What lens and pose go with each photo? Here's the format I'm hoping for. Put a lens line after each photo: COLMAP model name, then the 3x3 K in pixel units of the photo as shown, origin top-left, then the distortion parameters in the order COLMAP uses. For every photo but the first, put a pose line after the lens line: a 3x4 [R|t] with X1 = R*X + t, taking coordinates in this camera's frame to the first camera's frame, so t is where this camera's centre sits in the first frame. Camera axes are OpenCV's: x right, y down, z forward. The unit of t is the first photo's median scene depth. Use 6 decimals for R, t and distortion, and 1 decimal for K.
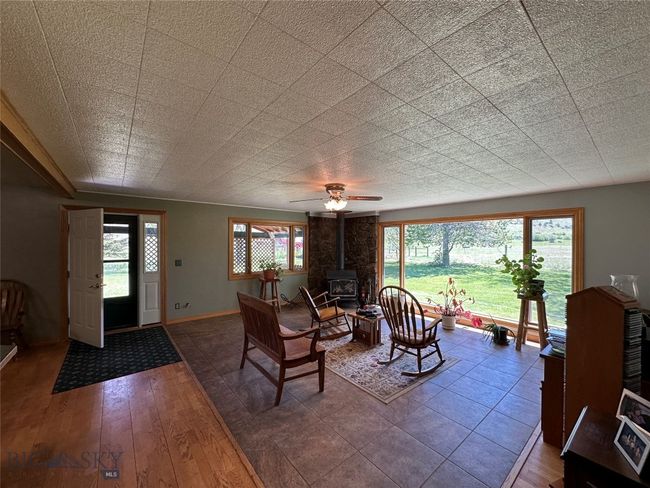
lens RADIAL K [[257.5, 0, 322.0], [0, 257.5, 242.3], [0, 0, 1]] dist [-0.001153, 0.000211]
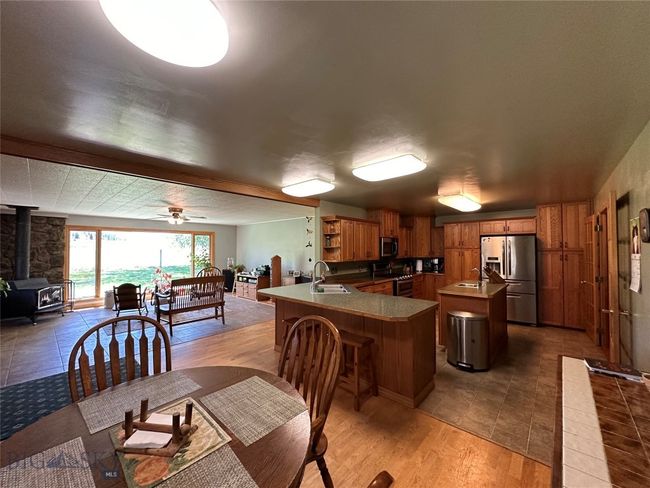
lens RADIAL K [[257.5, 0, 322.0], [0, 257.5, 242.3], [0, 0, 1]] dist [-0.001153, 0.000211]
pose [[-0.147287, 0.018215, 0.988926, -0.865683], [-0.002558, 0.999820, -0.018797, 0.002951], [-0.989090, -0.005299, -0.147214, 0.184771]]
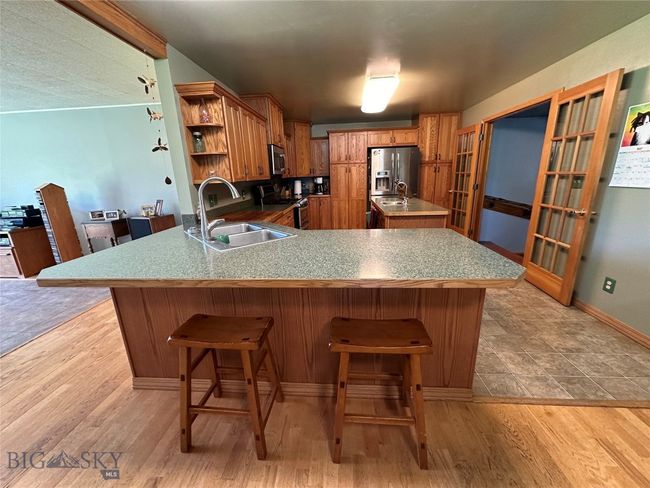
lens RADIAL K [[257.5, 0, 322.0], [0, 257.5, 242.3], [0, 0, 1]] dist [-0.001153, 0.000211]
pose [[-0.724177, -0.160093, 0.670774, -0.566196], [0.025759, 0.965722, 0.258298, 0.032321], [-0.689133, 0.204332, -0.695229, 0.221447]]
